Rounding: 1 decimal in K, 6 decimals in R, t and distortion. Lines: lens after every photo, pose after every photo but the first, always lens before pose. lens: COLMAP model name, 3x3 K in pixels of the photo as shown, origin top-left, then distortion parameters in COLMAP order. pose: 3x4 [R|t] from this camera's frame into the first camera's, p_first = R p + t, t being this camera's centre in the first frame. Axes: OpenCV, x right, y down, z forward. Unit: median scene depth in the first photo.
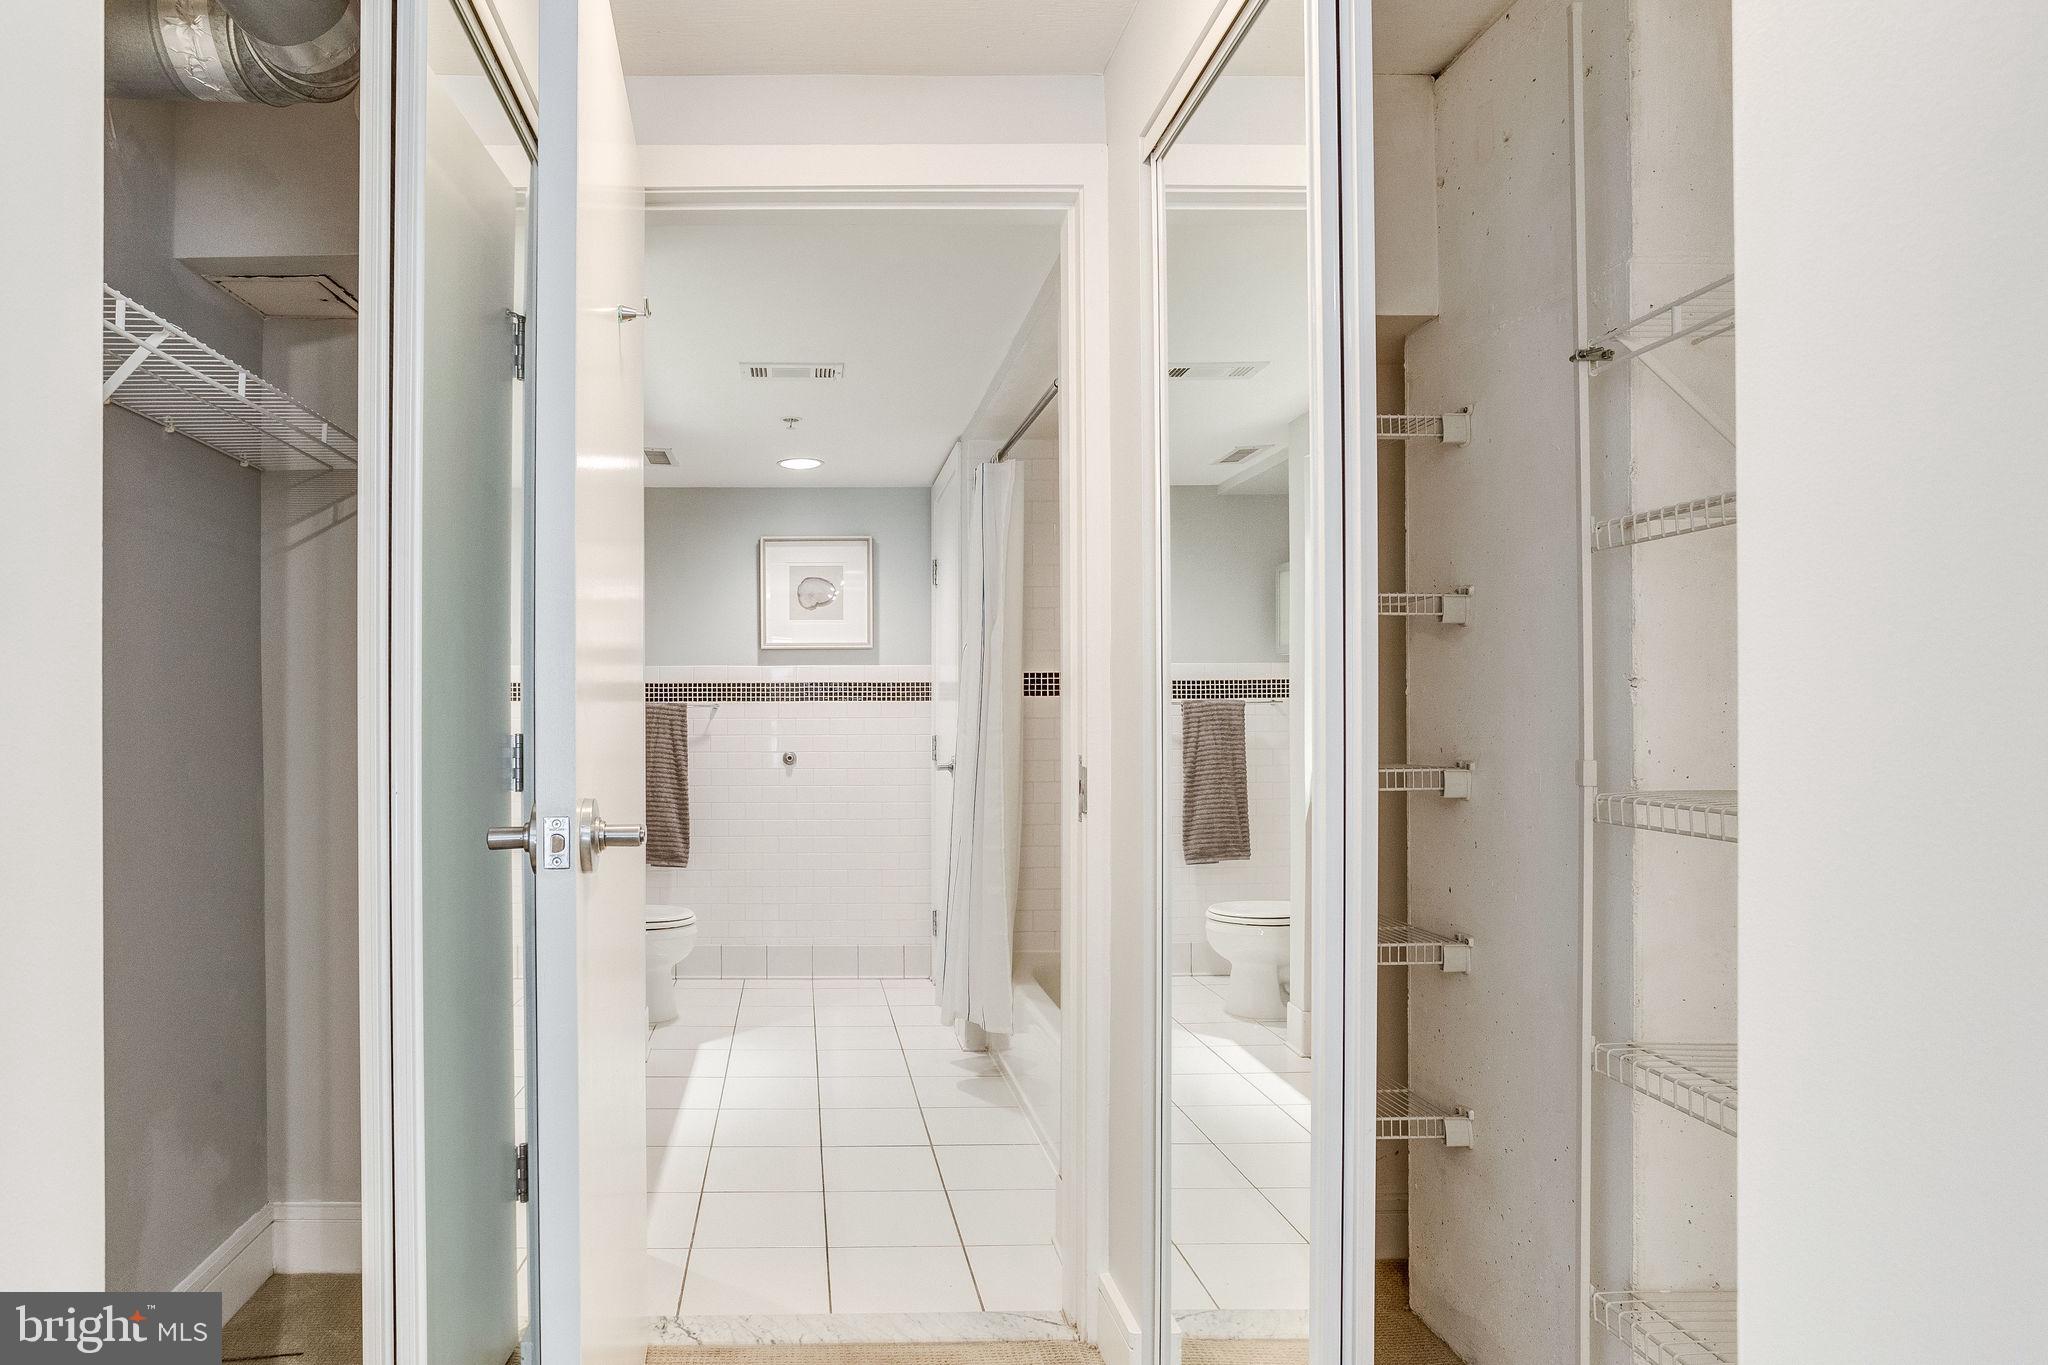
lens RADIAL K [[1022.3, 0, 1020.3], [0, 1022.3, 696.6], [0, 0, 1]] dist [-0.018509, 0.007351]
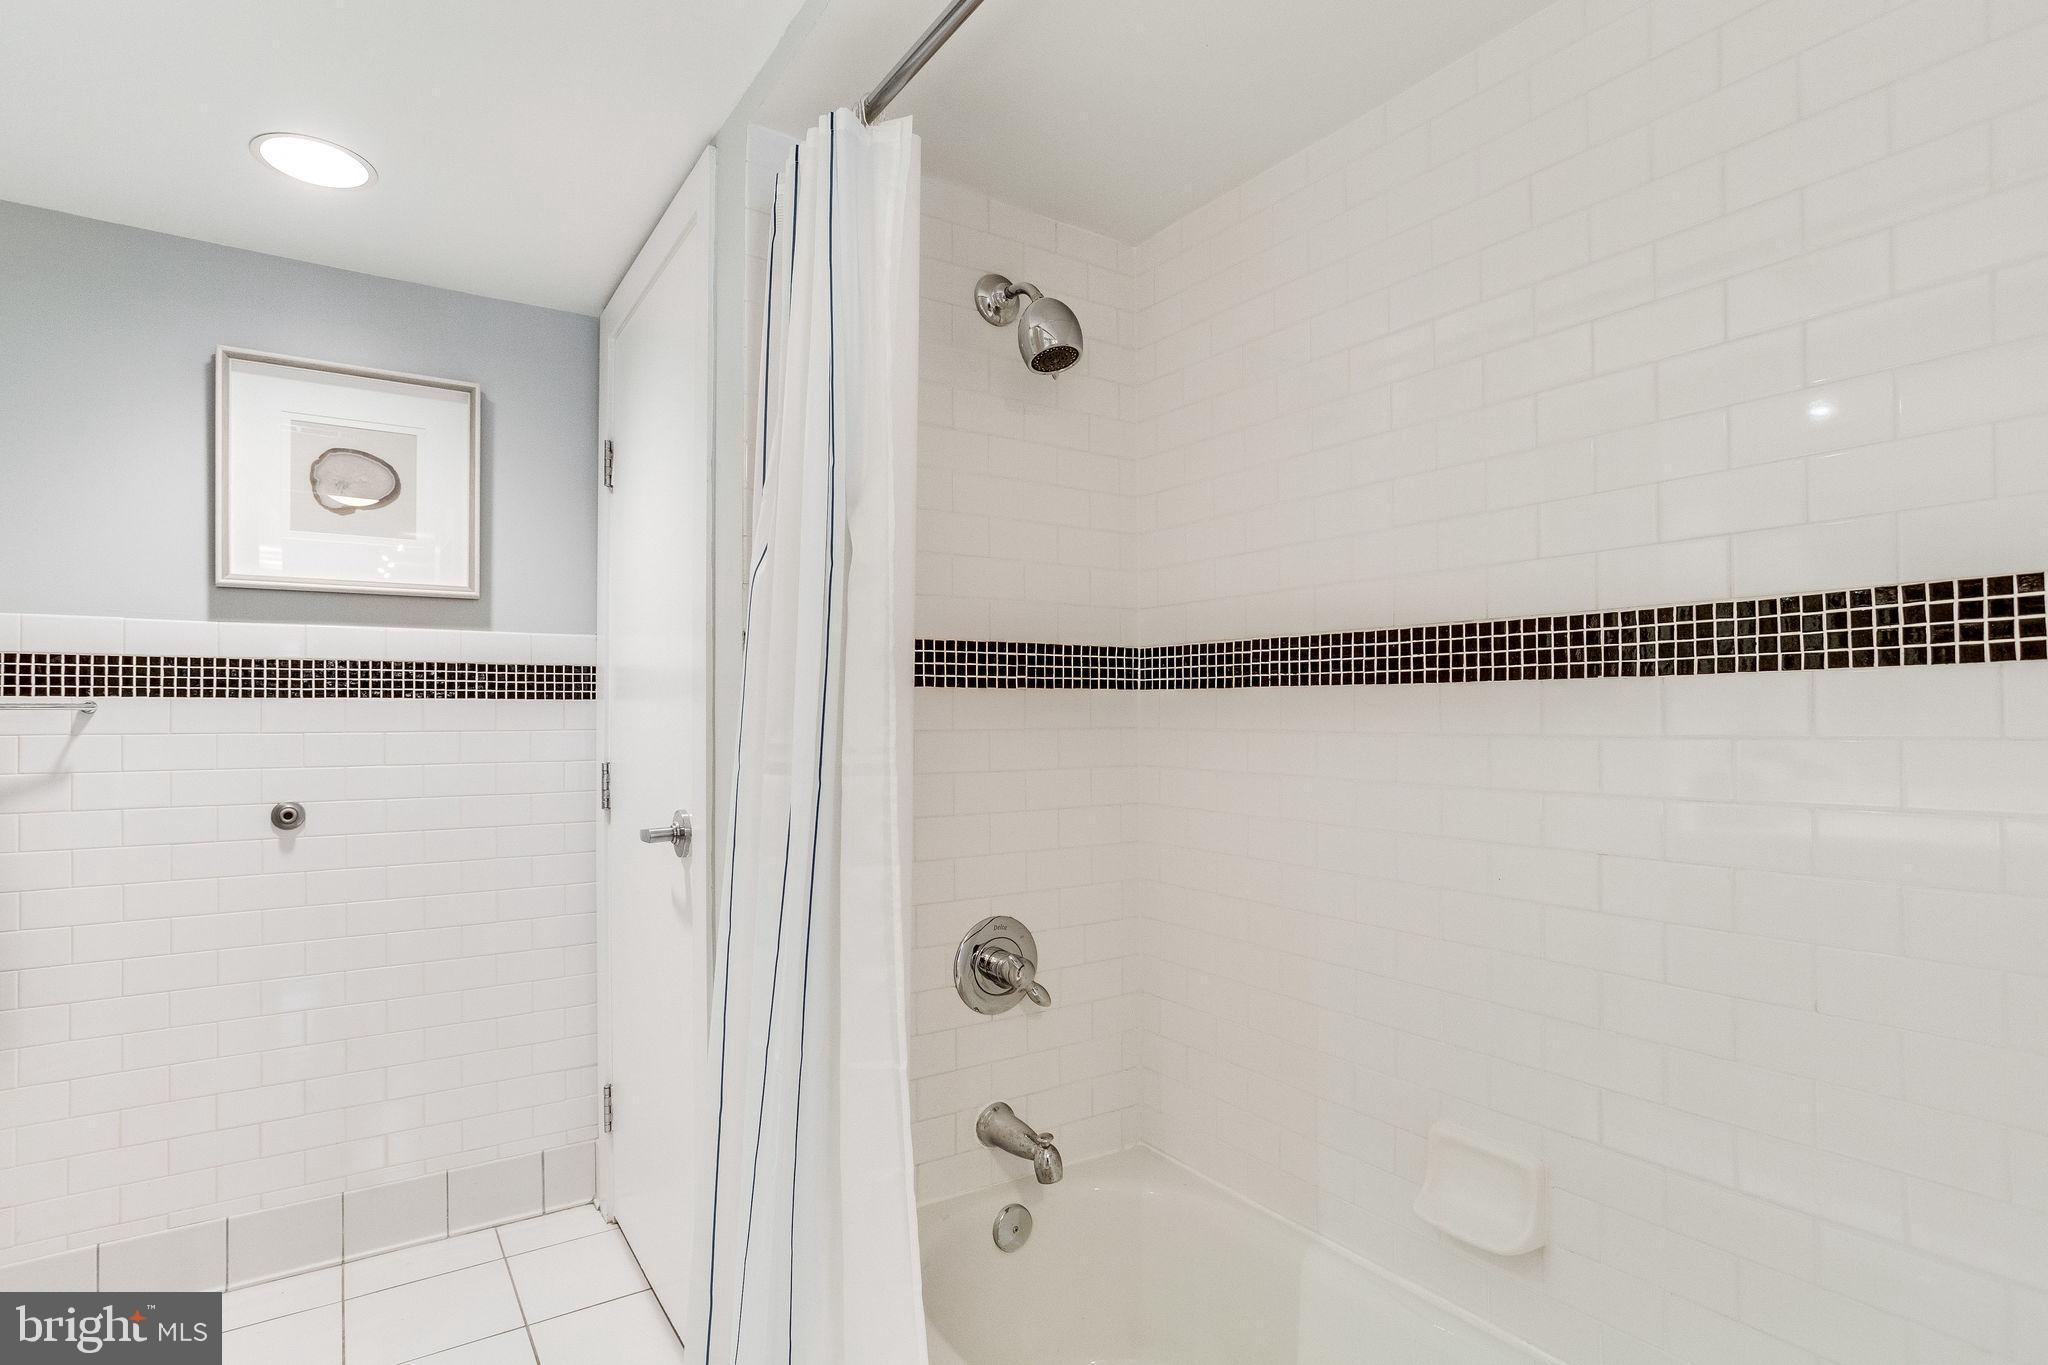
lens RADIAL K [[1019.5, 0, 1032.2], [0, 1019.5, 703.9], [0, 0, 1]] dist [-0.010251, 0.002055]
pose [[0.928508, 0.007974, 0.371226, -0.077512], [-0.011153, 0.999917, 0.006416, 0.000420], [-0.371144, -0.010098, 0.928520, 0.423250]]
